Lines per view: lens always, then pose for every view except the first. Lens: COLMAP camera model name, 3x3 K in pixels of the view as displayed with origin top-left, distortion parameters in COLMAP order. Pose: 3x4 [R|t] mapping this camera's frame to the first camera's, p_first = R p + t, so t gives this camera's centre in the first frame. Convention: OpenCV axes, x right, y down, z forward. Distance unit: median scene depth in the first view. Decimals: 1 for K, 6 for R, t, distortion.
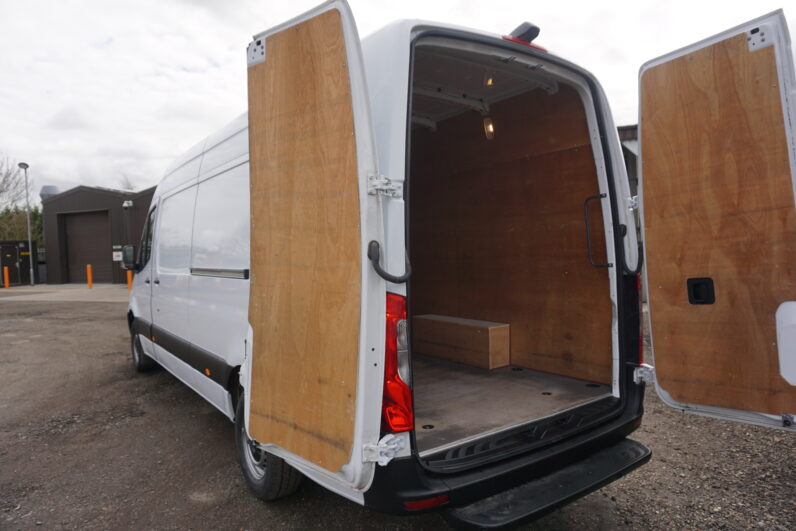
lens RADIAL K [[532.4, 0, 396.6], [0, 532.4, 261.1], [0, 0, 1]] dist [-0.058465, 0.042595]
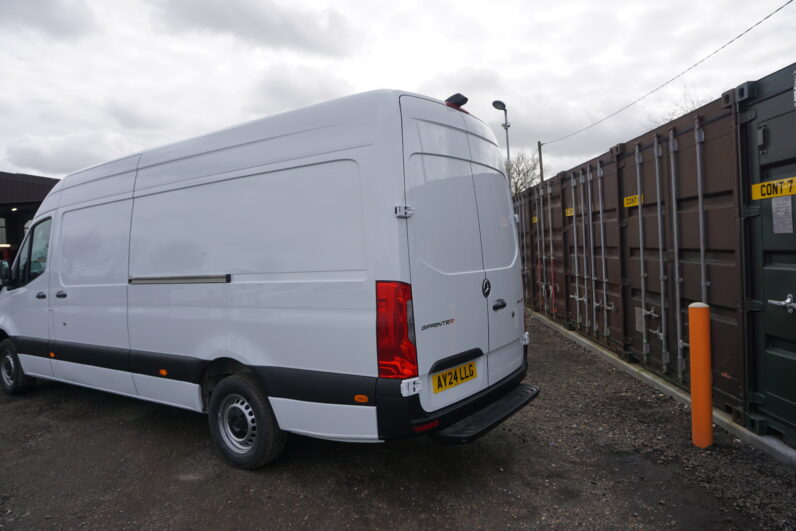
lens RADIAL K [[540.4, 0, 398.0], [0, 540.4, 265.5], [0, 0, 1]] dist [-0.029286, 0.001558]
pose [[0.939413, -0.024424, 0.341915, -0.376621], [0.028641, 0.999563, -0.007289, 0.016430], [-0.341588, 0.016640, 0.939703, -0.278516]]
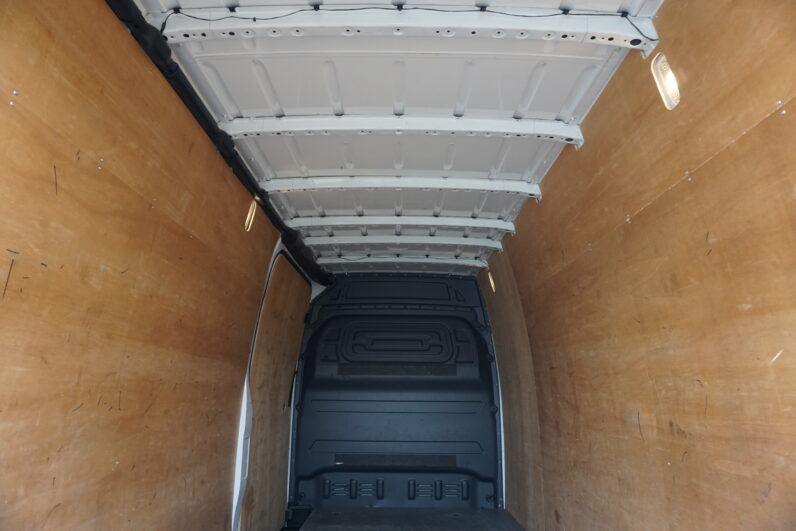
lens RADIAL K [[531.1, 0, 398.3], [0, 531.1, 263.4], [0, 0, 1]] dist [-0.057325, 0.041984]
pose [[0.813378, -0.097130, -0.573570, 0.289035], [-0.044963, 0.972517, -0.228450, -0.043470], [0.579995, 0.211606, 0.786656, 0.824878]]
